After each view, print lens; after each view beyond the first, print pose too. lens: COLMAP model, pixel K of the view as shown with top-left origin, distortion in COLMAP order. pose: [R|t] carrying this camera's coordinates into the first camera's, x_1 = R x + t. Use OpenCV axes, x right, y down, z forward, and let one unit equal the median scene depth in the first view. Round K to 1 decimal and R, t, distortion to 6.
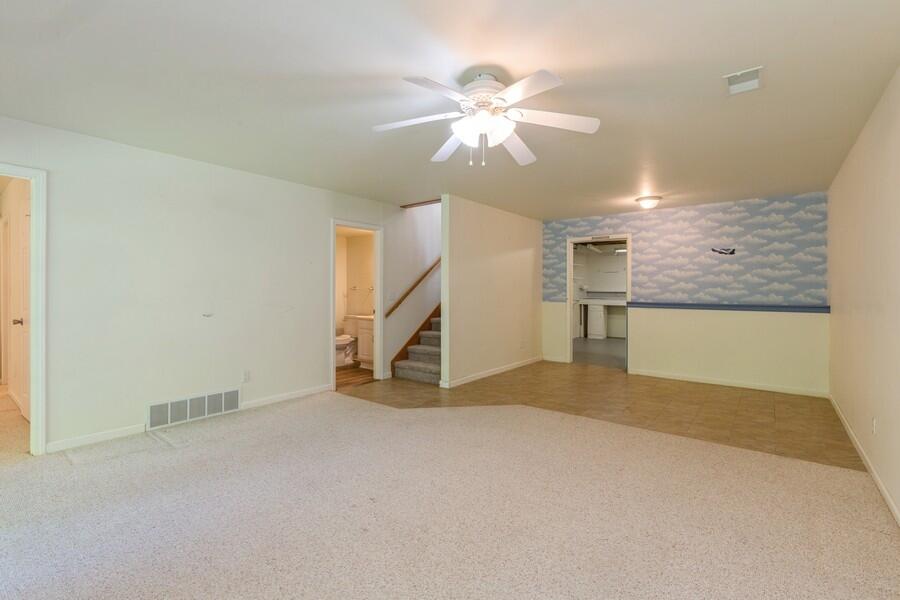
lens RADIAL K [[413.3, 0, 455.2], [0, 413.3, 294.4], [0, 0, 1]] dist [0.001543, -0.000132]
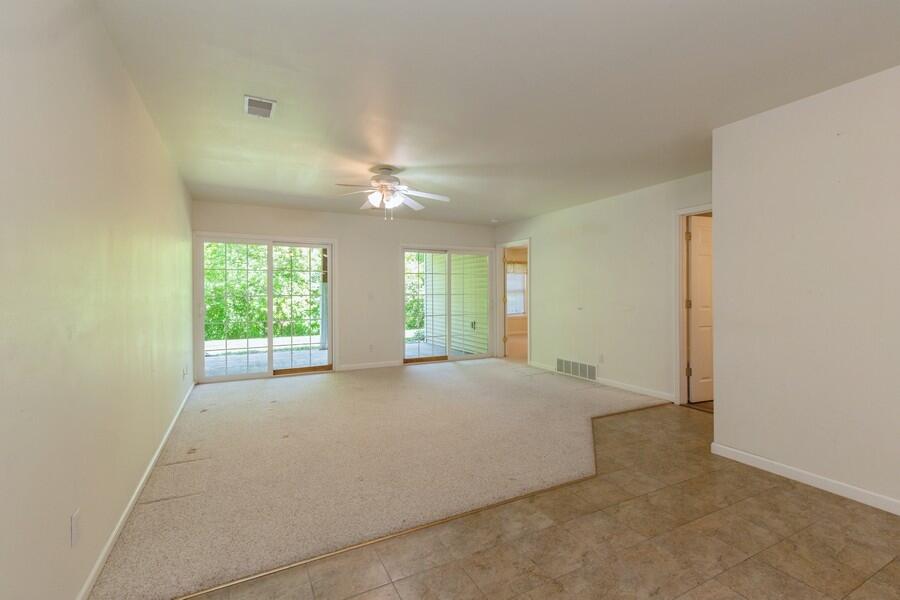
lens RADIAL K [[413.3, 0, 453.5], [0, 413.3, 297.2], [0, 0, 1]] dist [0.001543, -0.000132]
pose [[-0.424456, 0.009594, -0.905398, 0.878927], [-0.018059, 0.999655, 0.019059, -0.009240], [0.905269, 0.024441, -0.424136, 1.152673]]
